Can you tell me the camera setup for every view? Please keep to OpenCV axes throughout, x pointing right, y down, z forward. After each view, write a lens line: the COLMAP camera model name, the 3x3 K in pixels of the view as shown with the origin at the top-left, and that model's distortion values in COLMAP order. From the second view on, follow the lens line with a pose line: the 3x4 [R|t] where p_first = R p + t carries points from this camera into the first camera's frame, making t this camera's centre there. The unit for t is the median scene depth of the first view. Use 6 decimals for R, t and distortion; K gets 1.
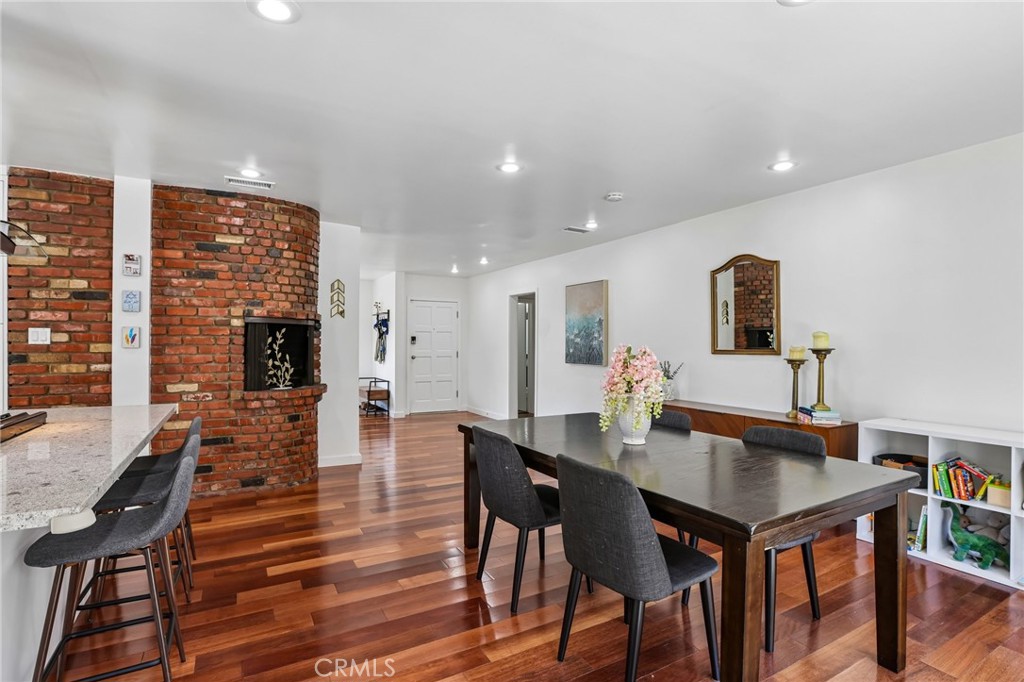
lens RADIAL K [[510.0, 0, 512.0], [0, 510.0, 341.0], [0, 0, 1]] dist [-0.057864, 0.029945]
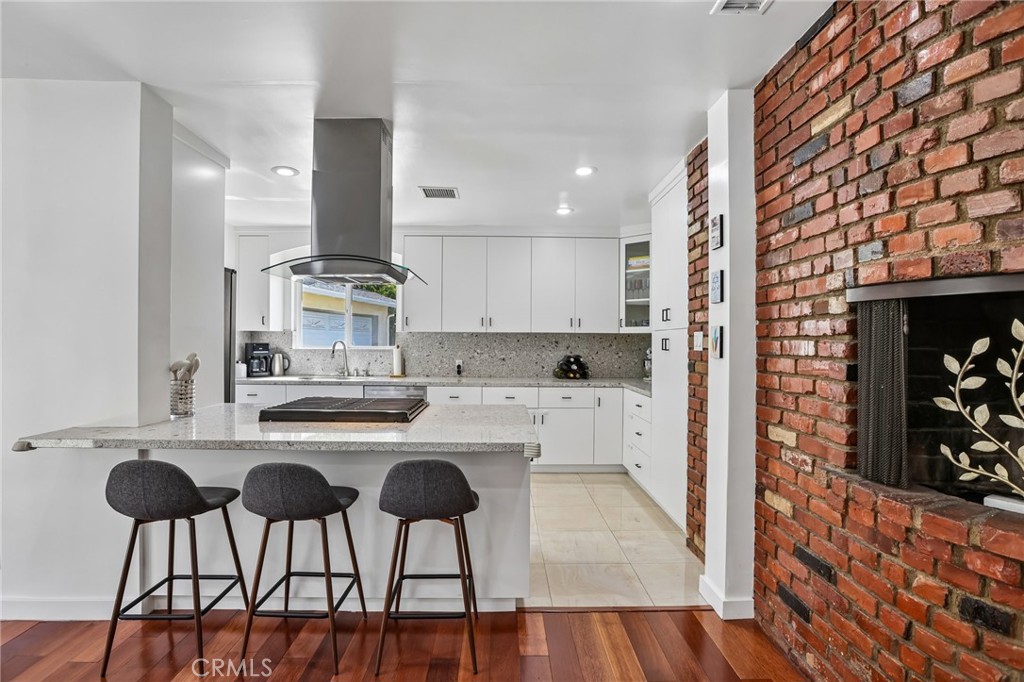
lens RADIAL K [[486.1, 0, 513.4], [0, 486.1, 342.3], [0, 0, 1]] dist [-0.060703, 0.026027]
pose [[-0.472598, -0.005523, -0.881261, -0.070636], [-0.004311, 0.999983, -0.003955, -0.003158], [0.881267, 0.001930, -0.472614, 0.980039]]
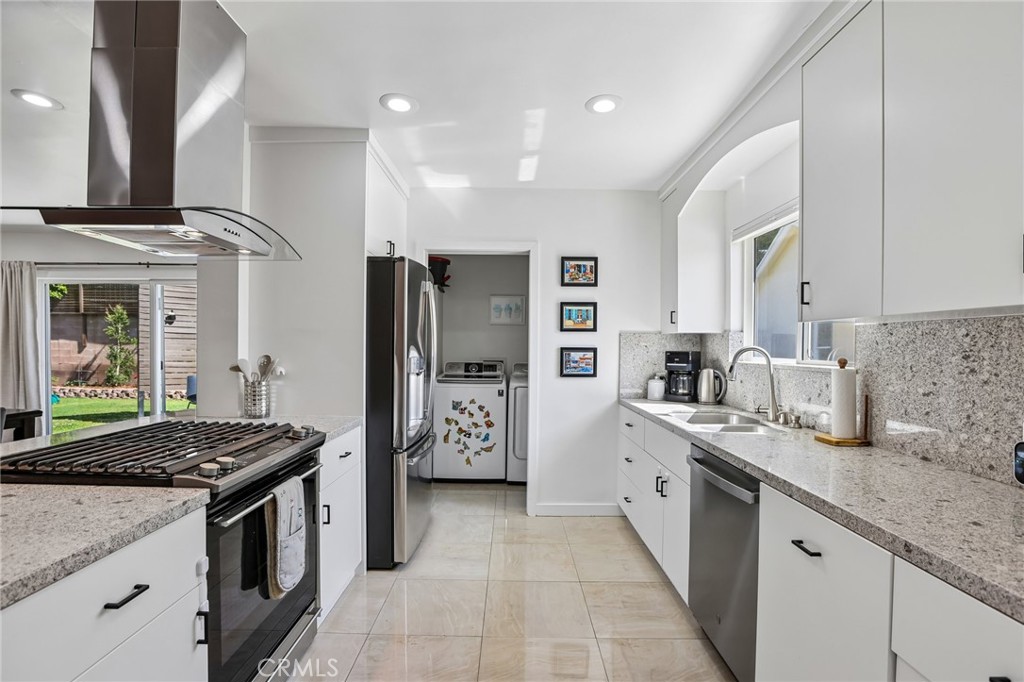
lens RADIAL K [[475.1, 0, 509.7], [0, 475.1, 348.9], [0, 0, 1]] dist [-0.061680, 0.026543]
pose [[-0.869143, -0.017563, 0.494249, -1.016221], [-0.017288, 0.999837, 0.005128, -0.006356], [-0.494259, -0.004088, -0.869305, 0.668171]]
